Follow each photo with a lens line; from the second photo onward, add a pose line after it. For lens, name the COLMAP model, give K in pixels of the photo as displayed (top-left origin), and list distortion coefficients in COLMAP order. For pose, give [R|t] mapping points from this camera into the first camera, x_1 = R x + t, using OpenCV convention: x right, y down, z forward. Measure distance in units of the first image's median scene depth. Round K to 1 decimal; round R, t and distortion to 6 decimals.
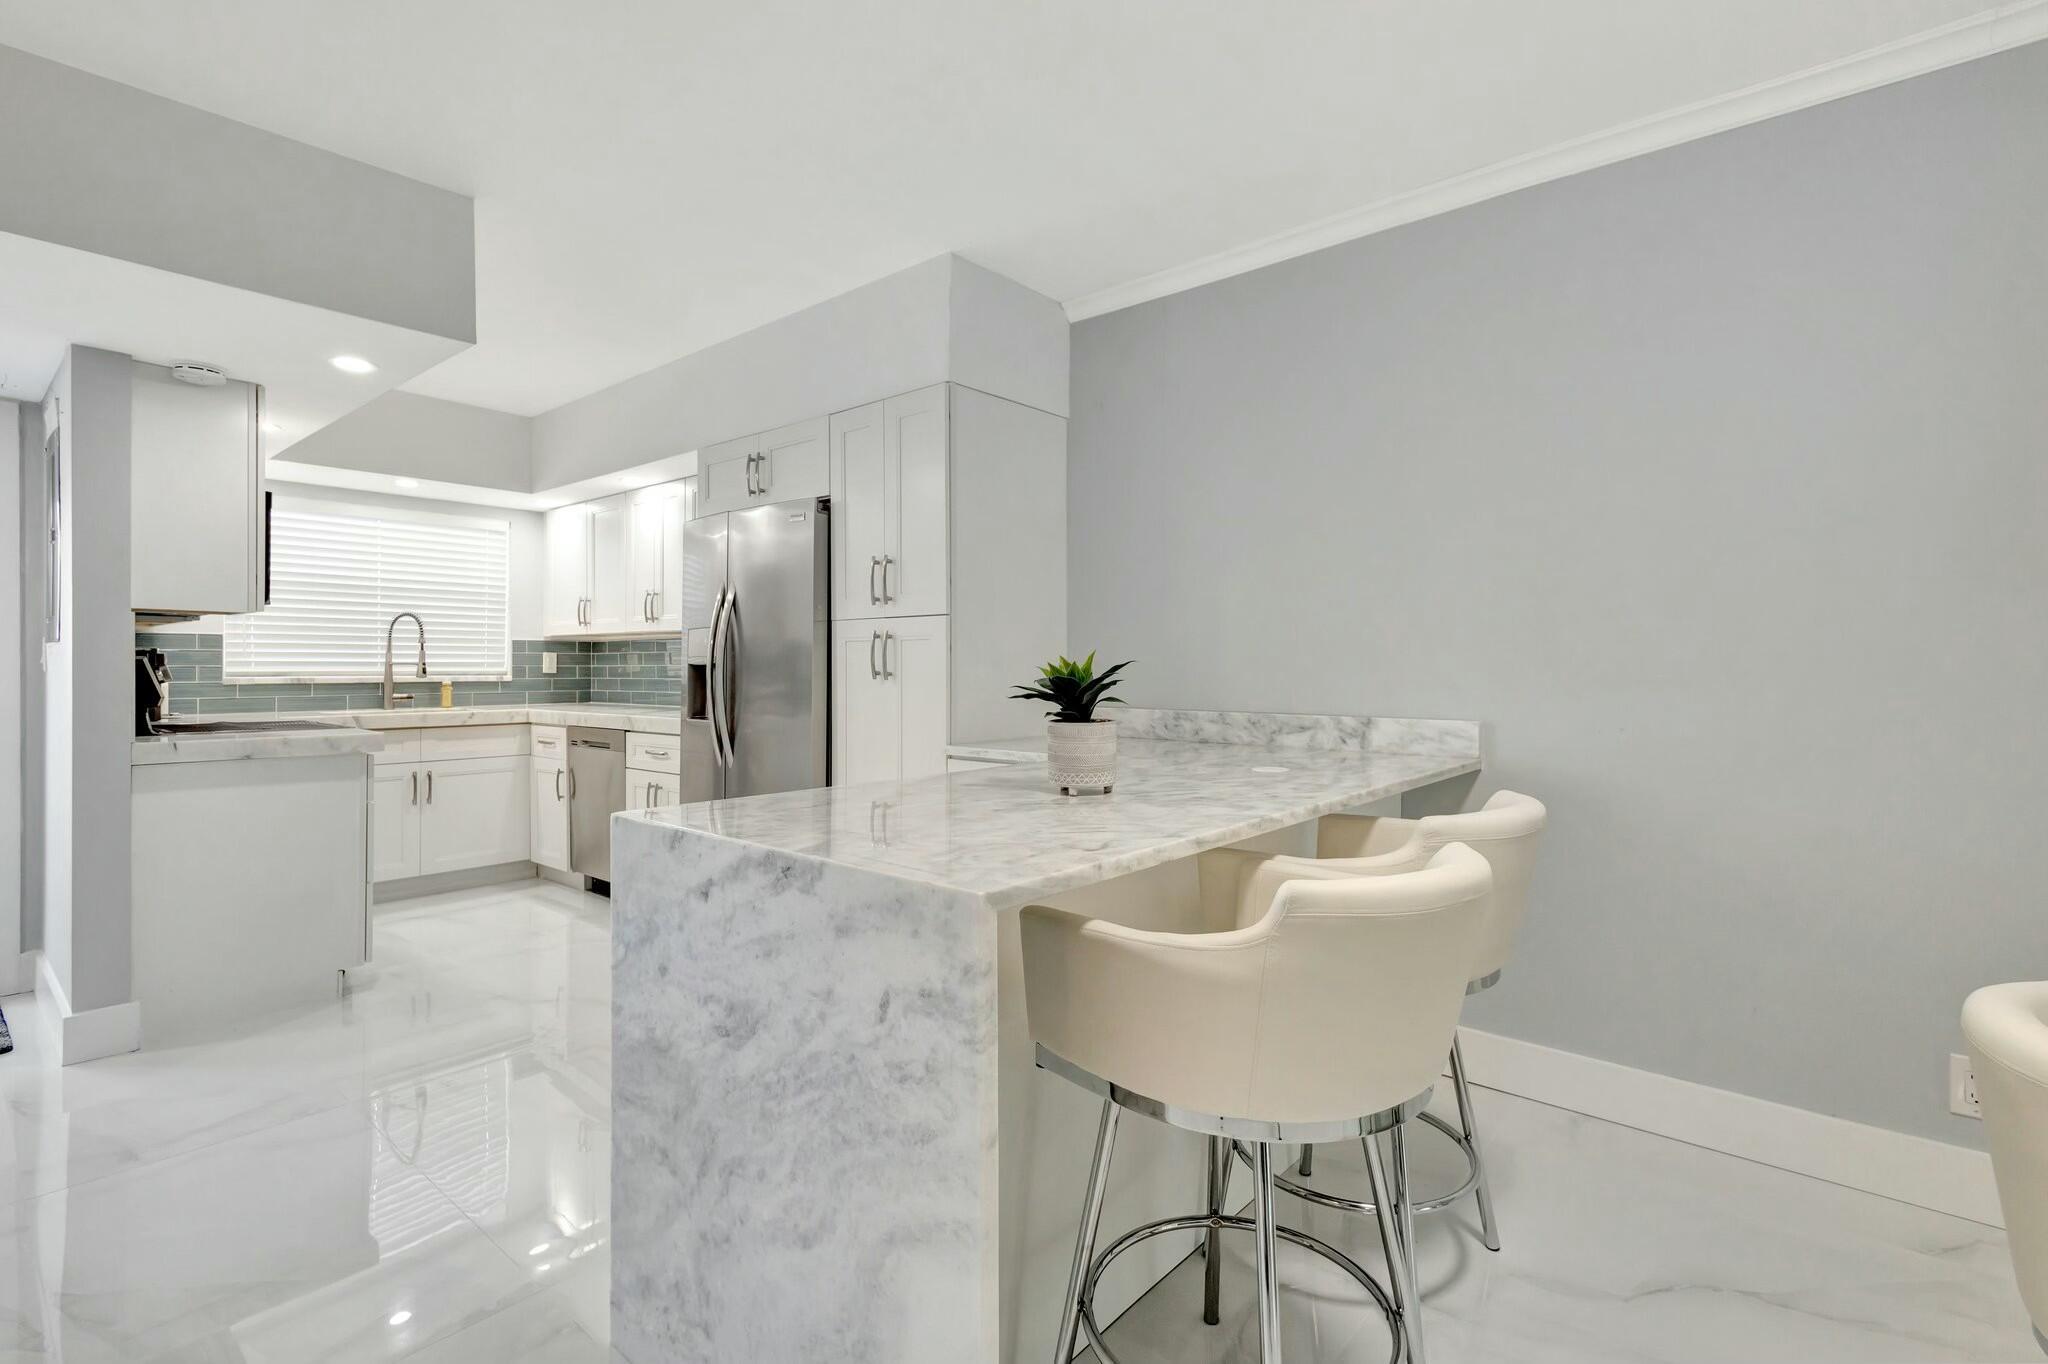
lens RADIAL K [[949.8, 0, 1014.3], [0, 949.8, 662.5], [0, 0, 1]] dist [0.019453, 0.000388]
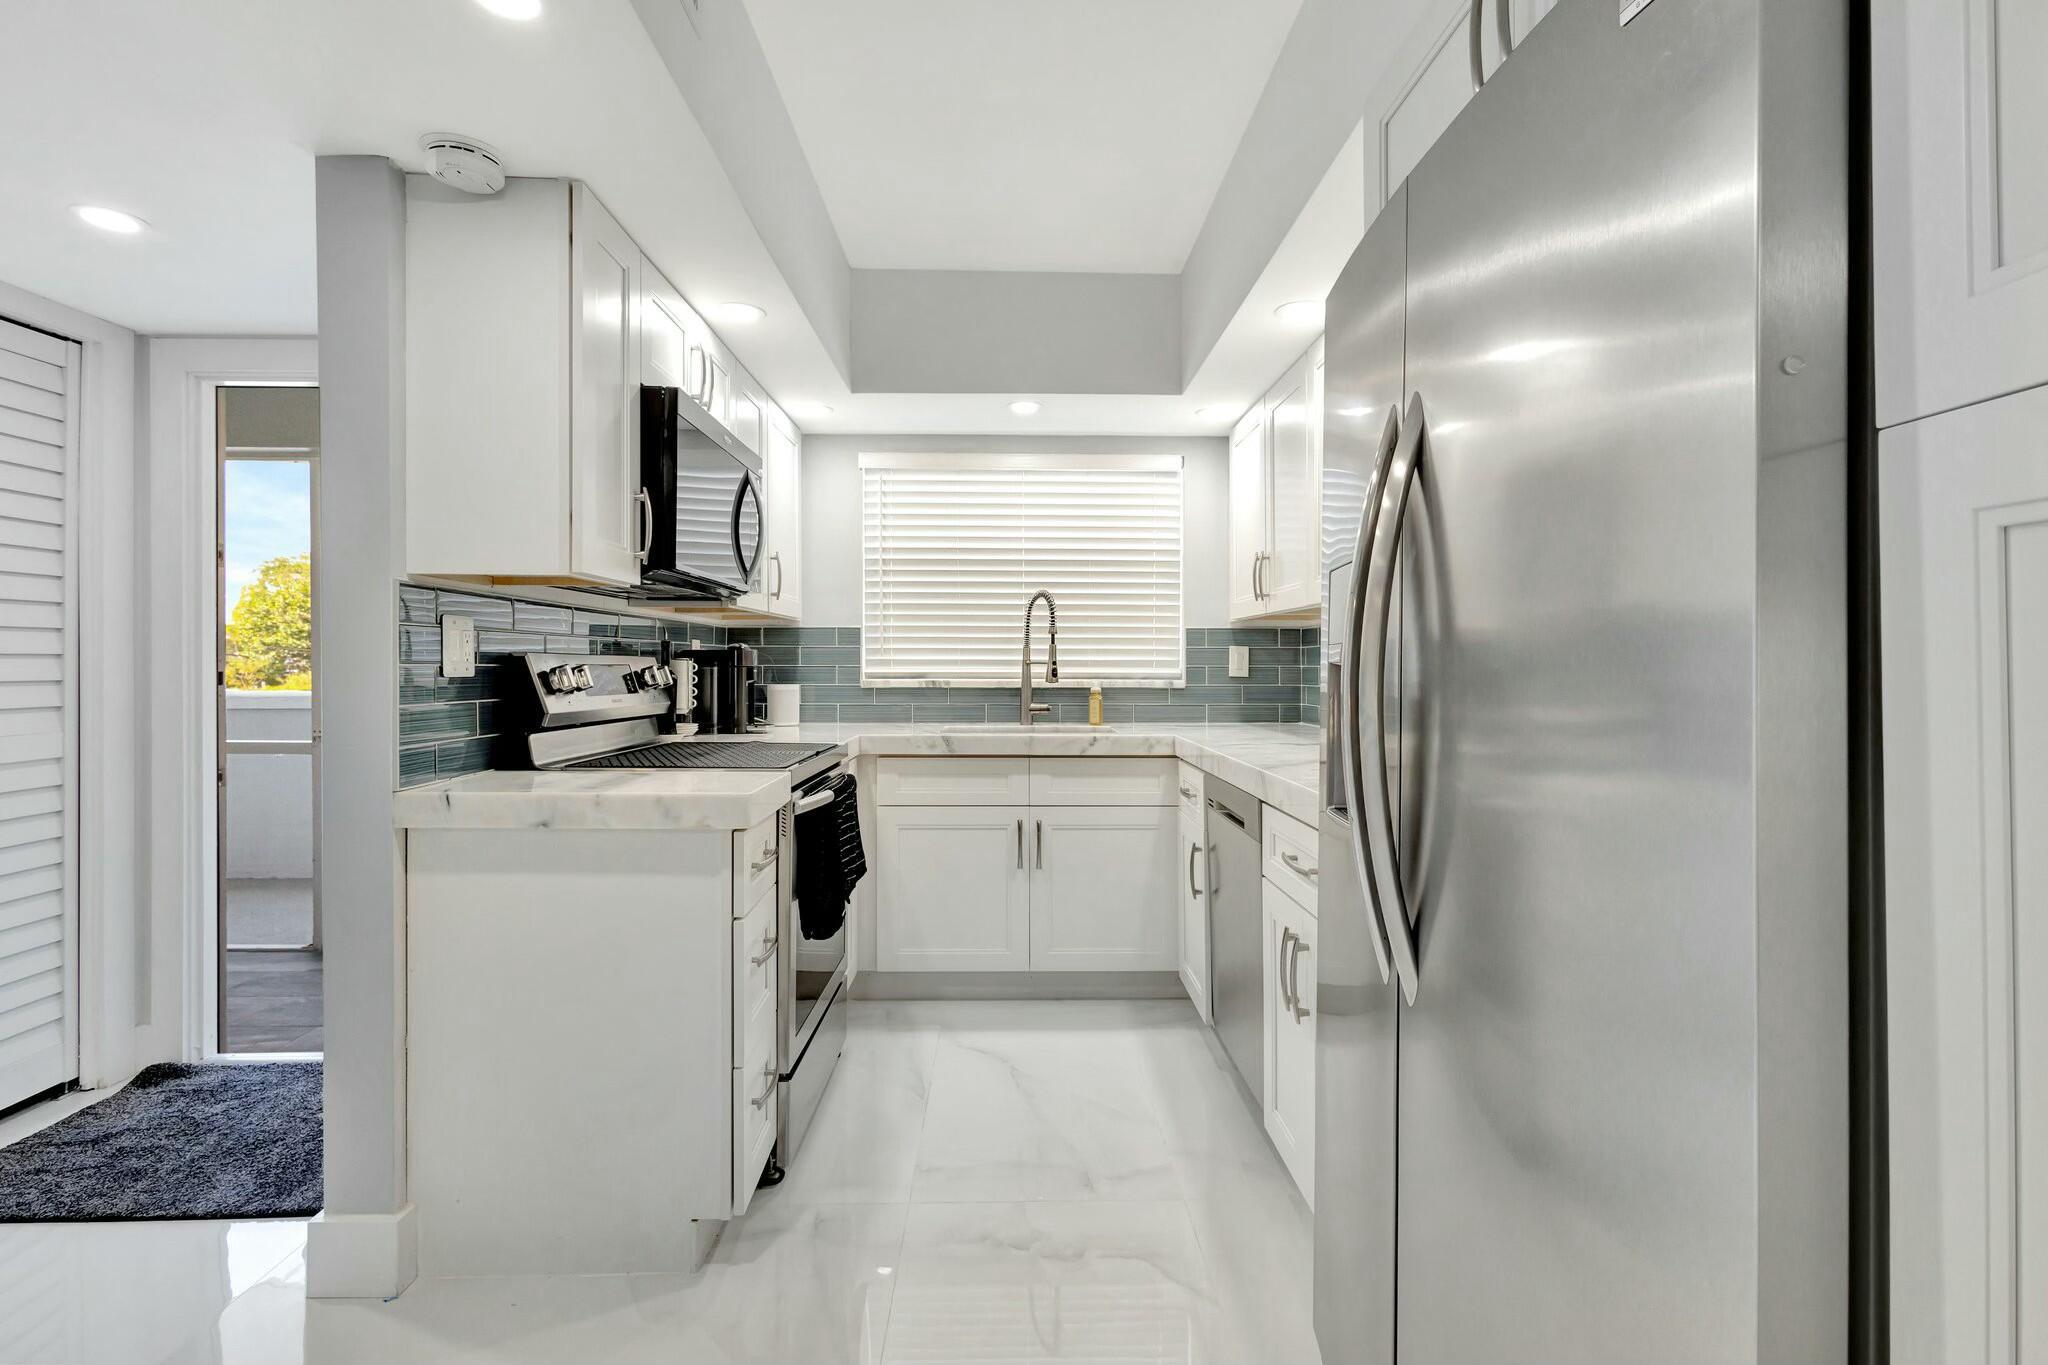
lens RADIAL K [[949.8, 0, 1014.3], [0, 949.8, 663.0], [0, 0, 1]] dist [0.019453, 0.000388]
pose [[0.667098, 0.001721, -0.744968, -0.120804], [0.000636, 0.999996, 0.002881, -0.000703], [0.744970, -0.002396, 0.667094, 0.549009]]
